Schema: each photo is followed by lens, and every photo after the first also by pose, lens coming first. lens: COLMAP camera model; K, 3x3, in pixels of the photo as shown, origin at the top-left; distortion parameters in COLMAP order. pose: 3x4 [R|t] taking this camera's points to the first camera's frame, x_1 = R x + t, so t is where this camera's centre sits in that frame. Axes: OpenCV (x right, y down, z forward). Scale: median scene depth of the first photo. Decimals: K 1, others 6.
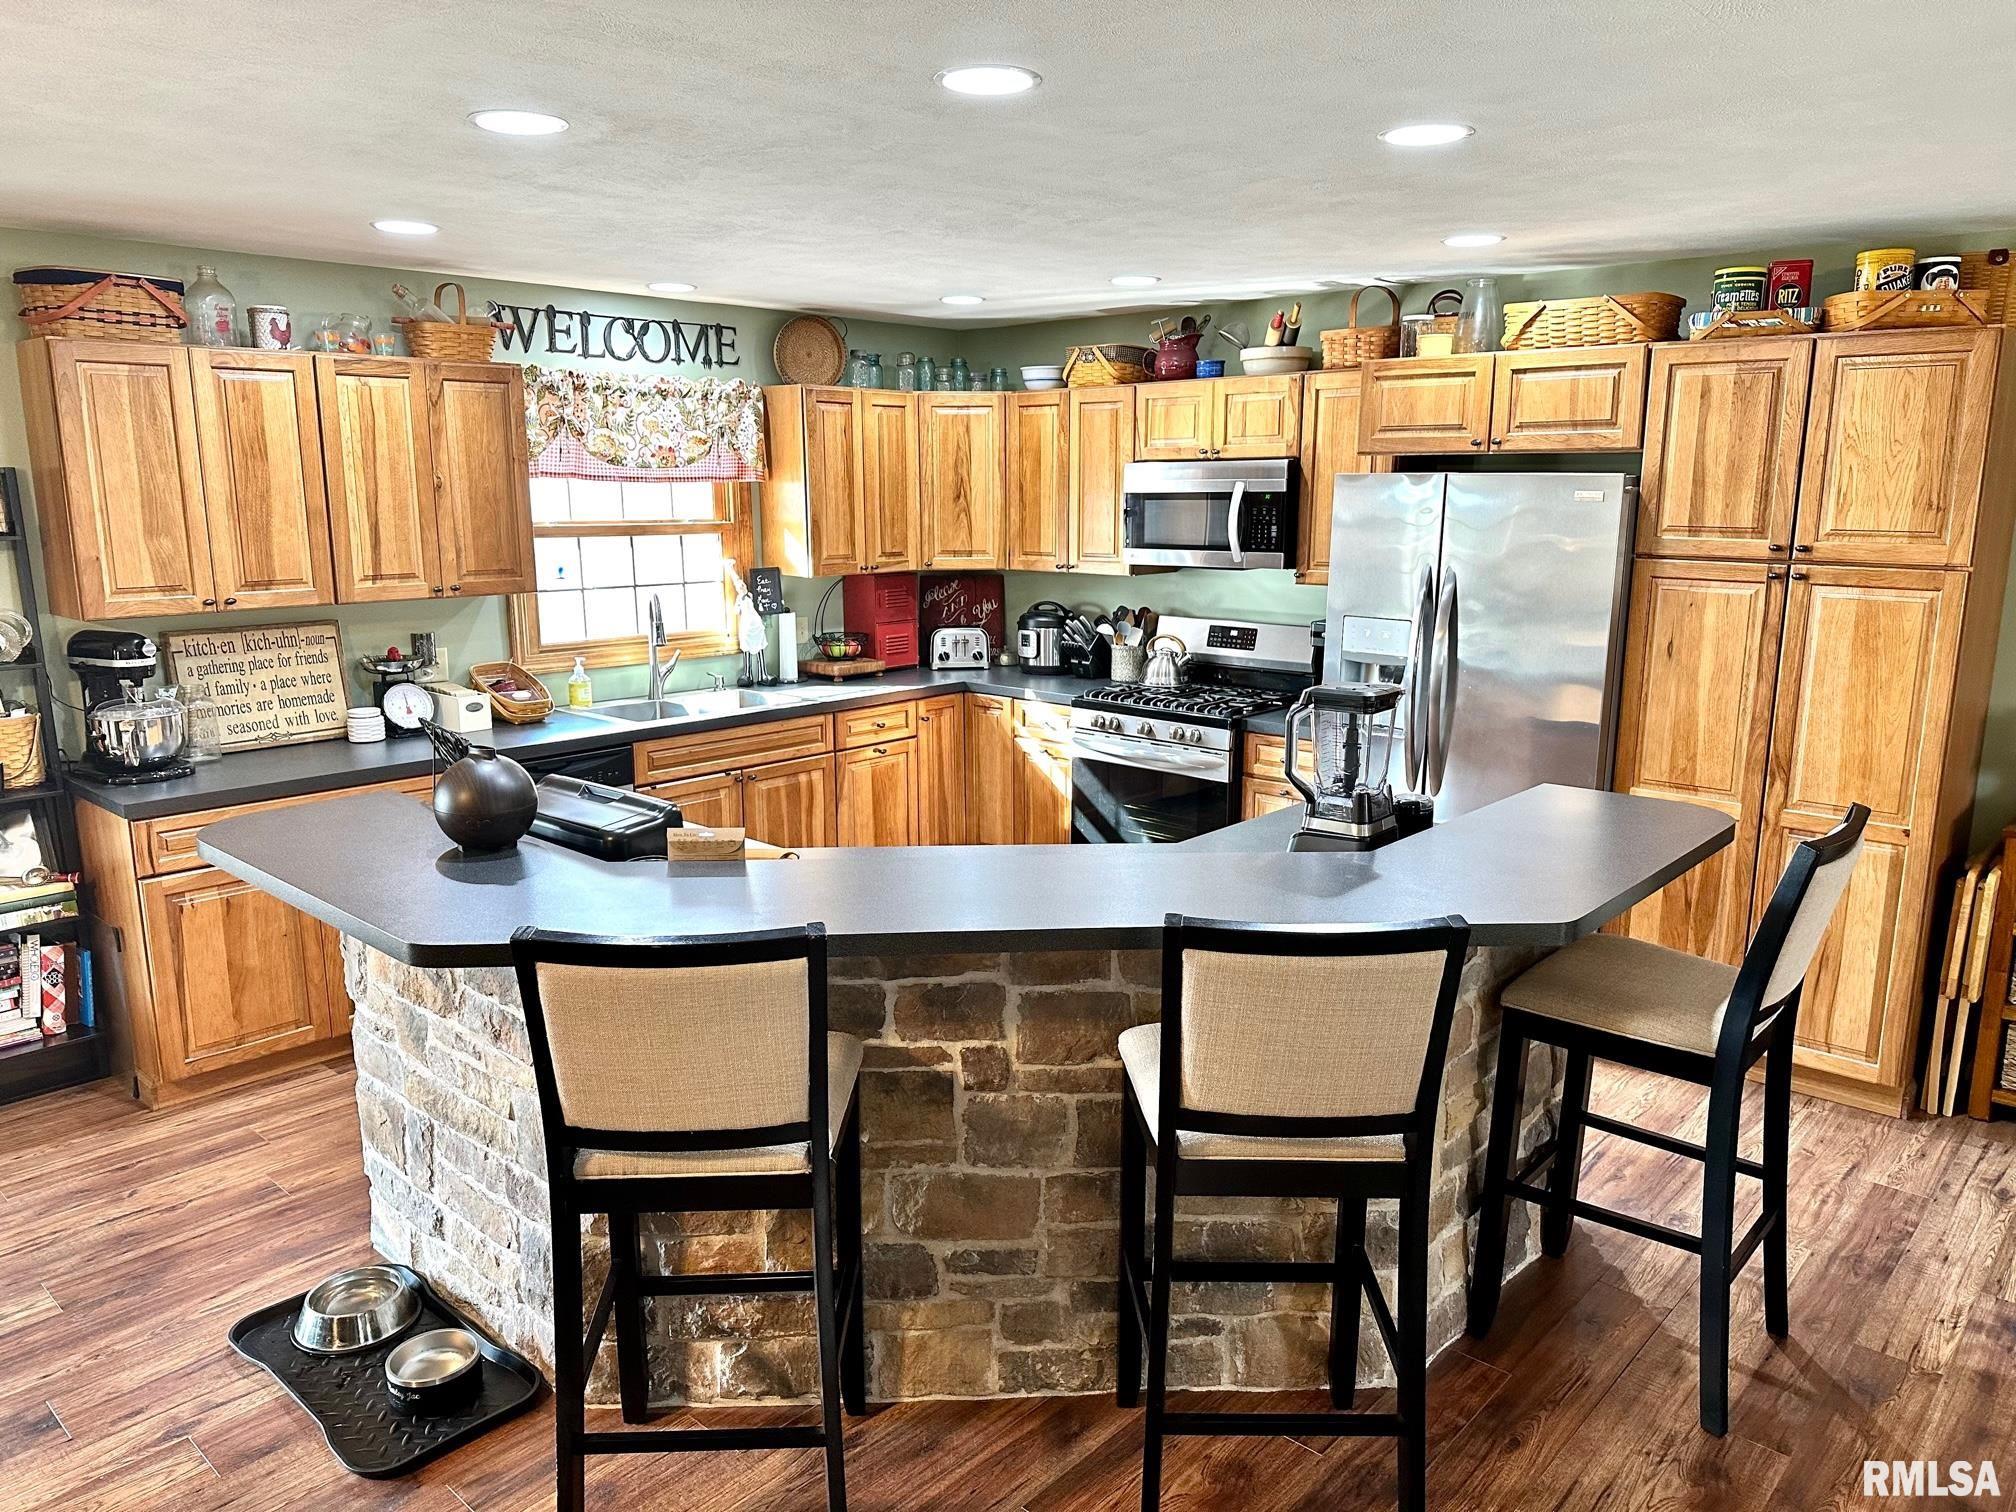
lens RADIAL K [[1405.3, 0, 1037.6], [0, 1405.3, 784.9], [0, 0, 1]] dist [0.080396, -0.081280]
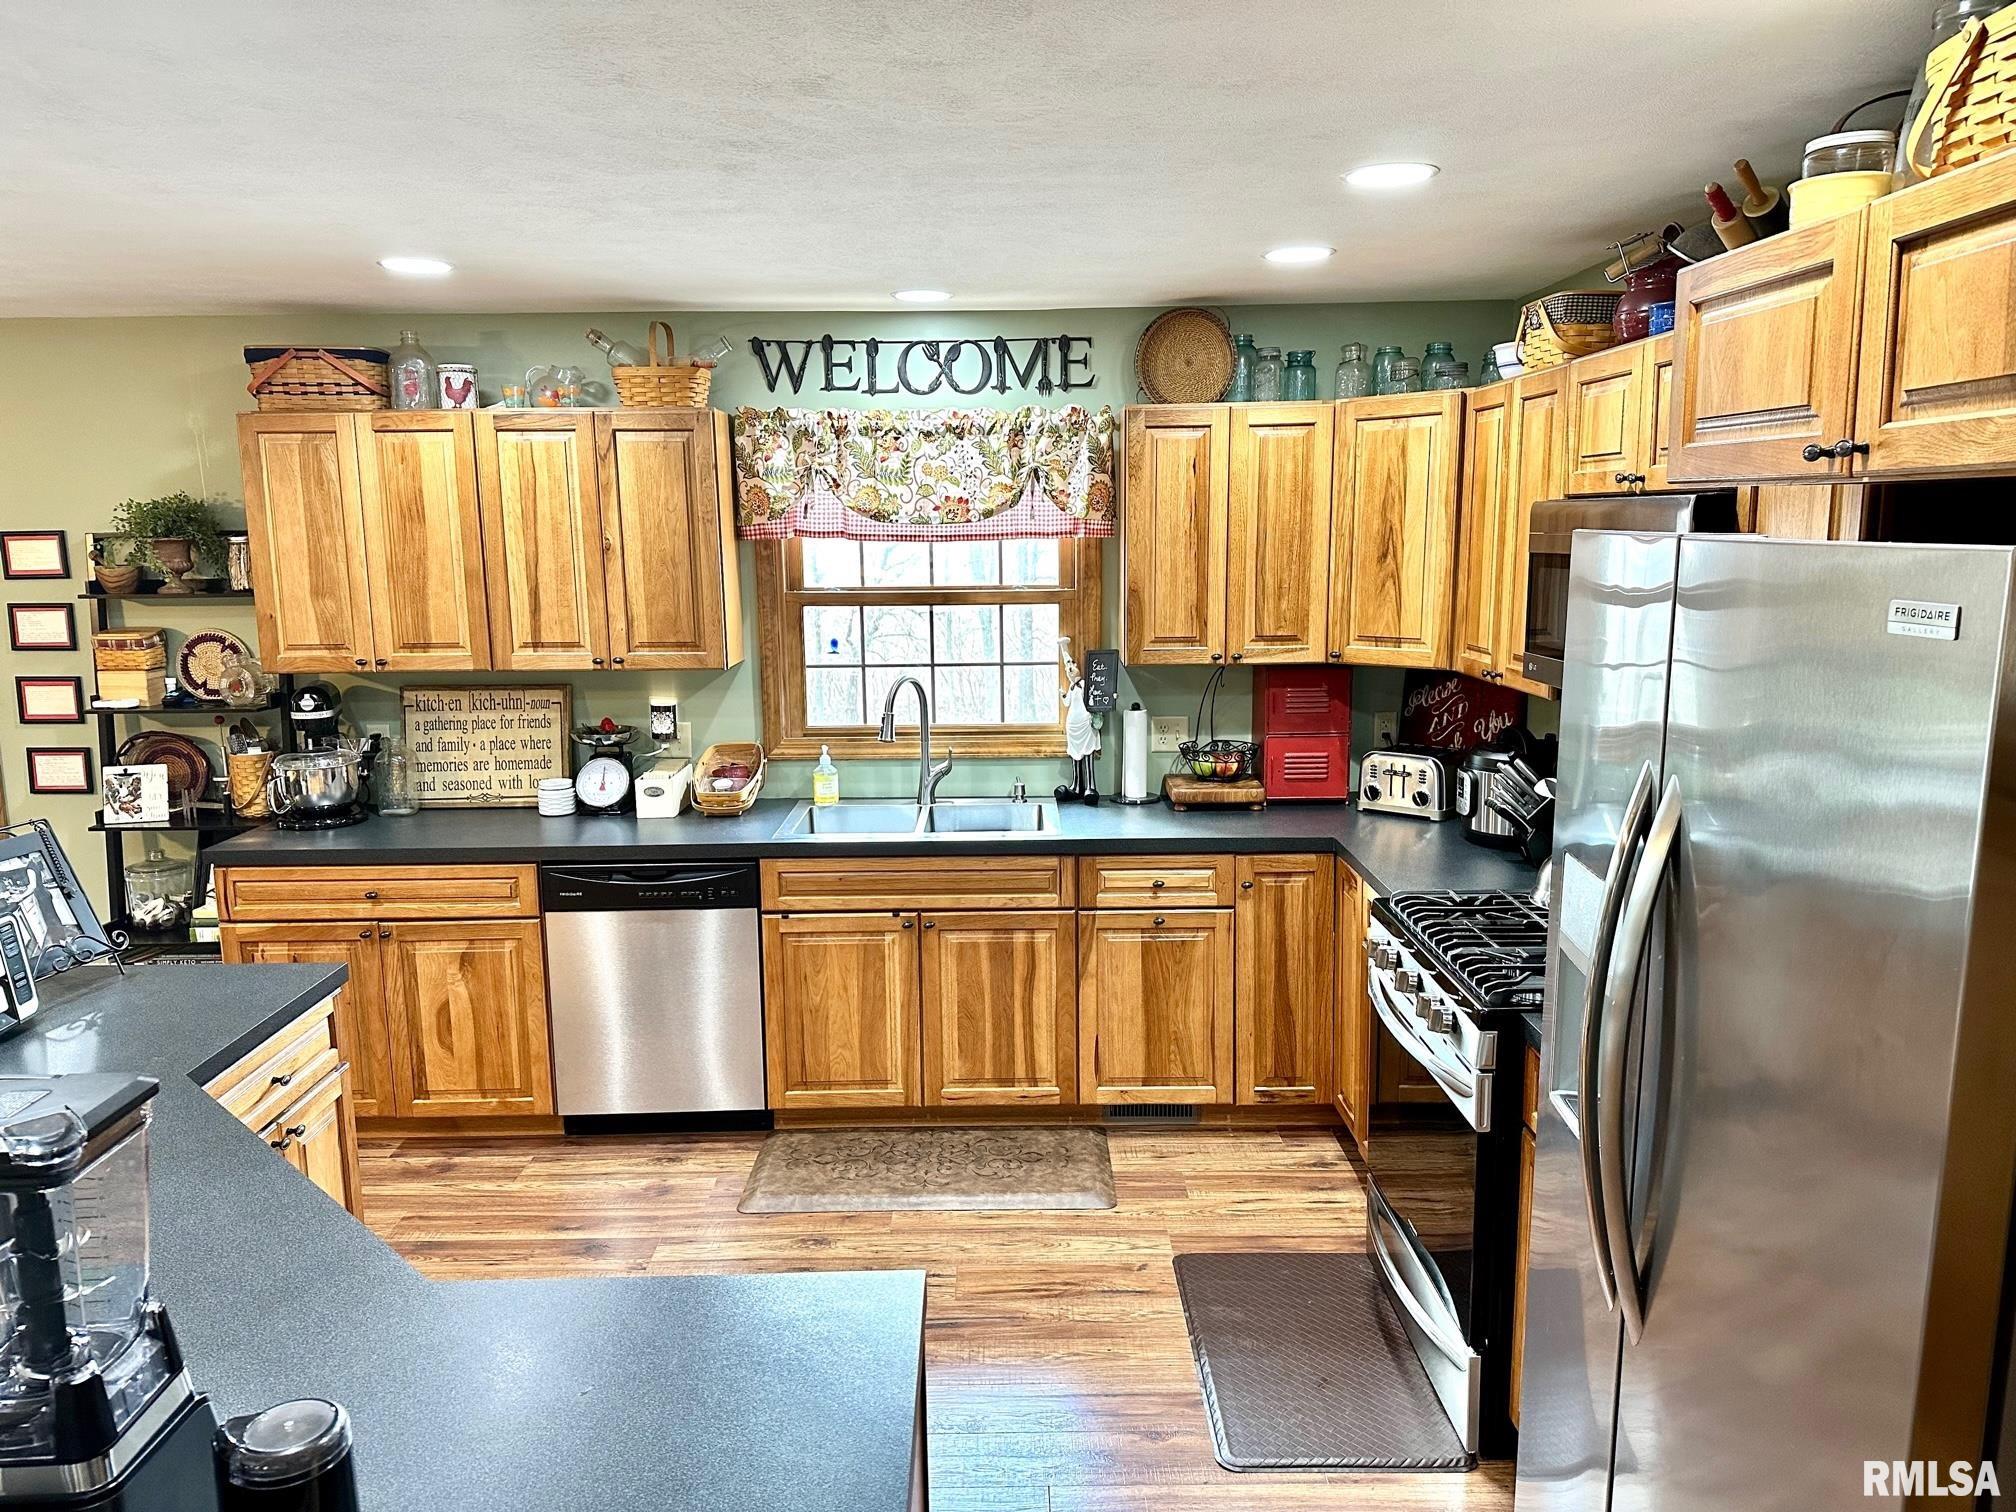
lens RADIAL K [[1405.3, 0, 1012.9], [0, 1405.3, 772.5], [0, 0, 1]] dist [0.080396, -0.081280]
pose [[0.668303, 0.119450, -0.734236, 0.376435], [-0.148118, 0.988627, 0.026020, -0.113525], [0.728994, 0.091364, 0.678396, 0.515512]]
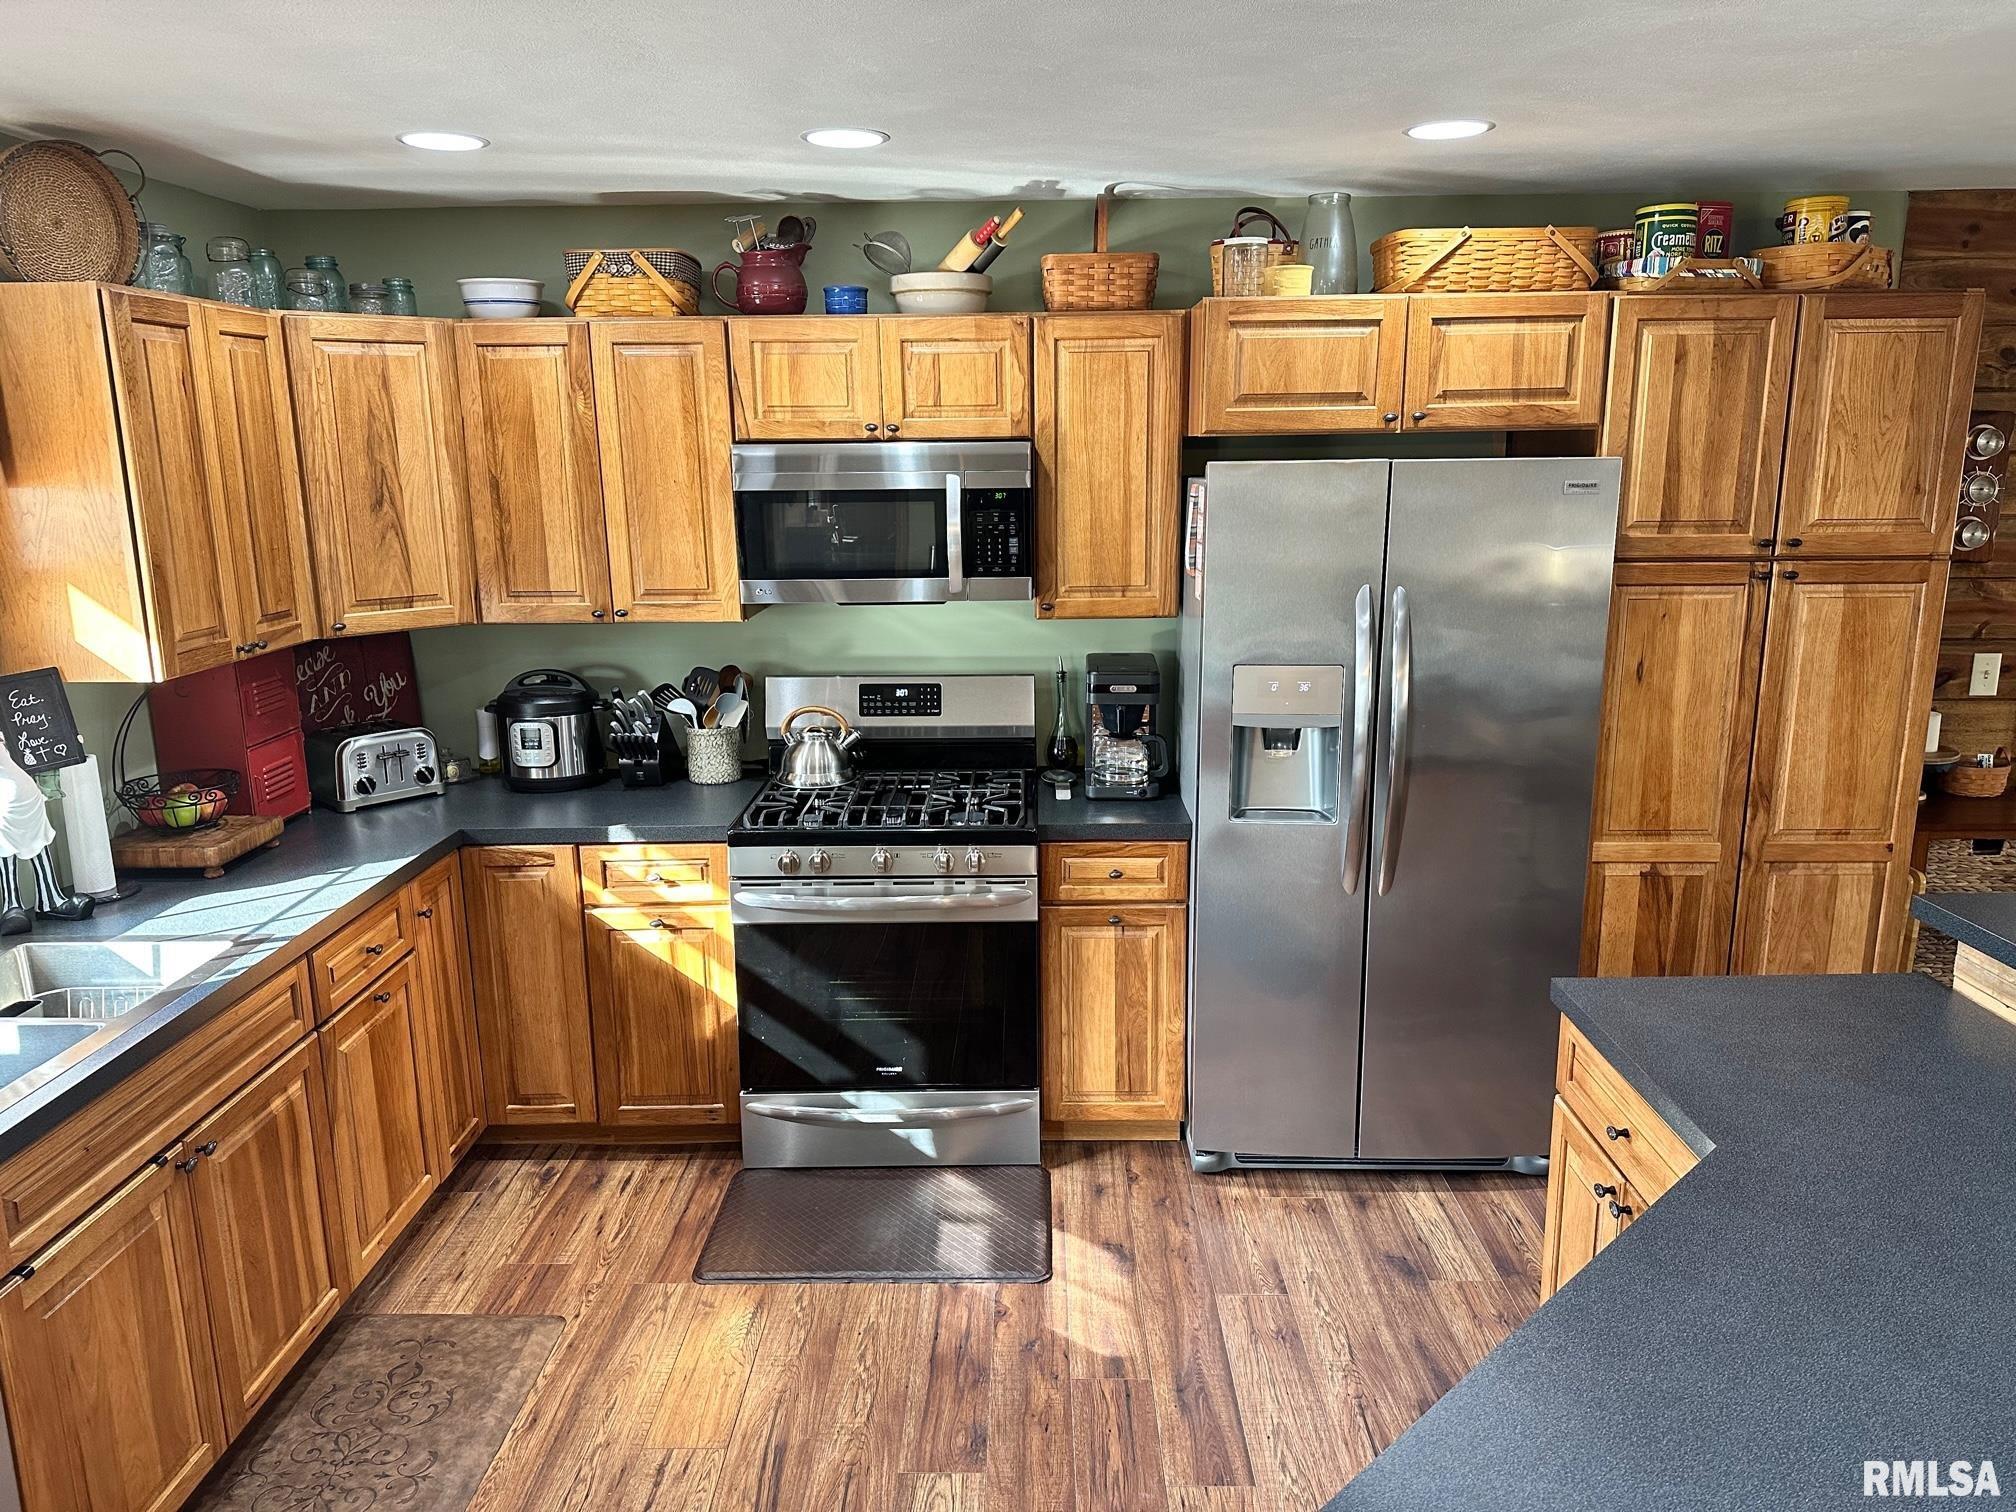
lens RADIAL K [[1405.3, 0, 1023.9], [0, 1405.3, 764.5], [0, 0, 1]] dist [0.080396, -0.081280]
pose [[0.753842, -0.153268, 0.638930, -0.281296], [0.149875, 0.986888, 0.059907, -0.115159], [-0.639734, 0.050599, 0.766929, 0.480815]]
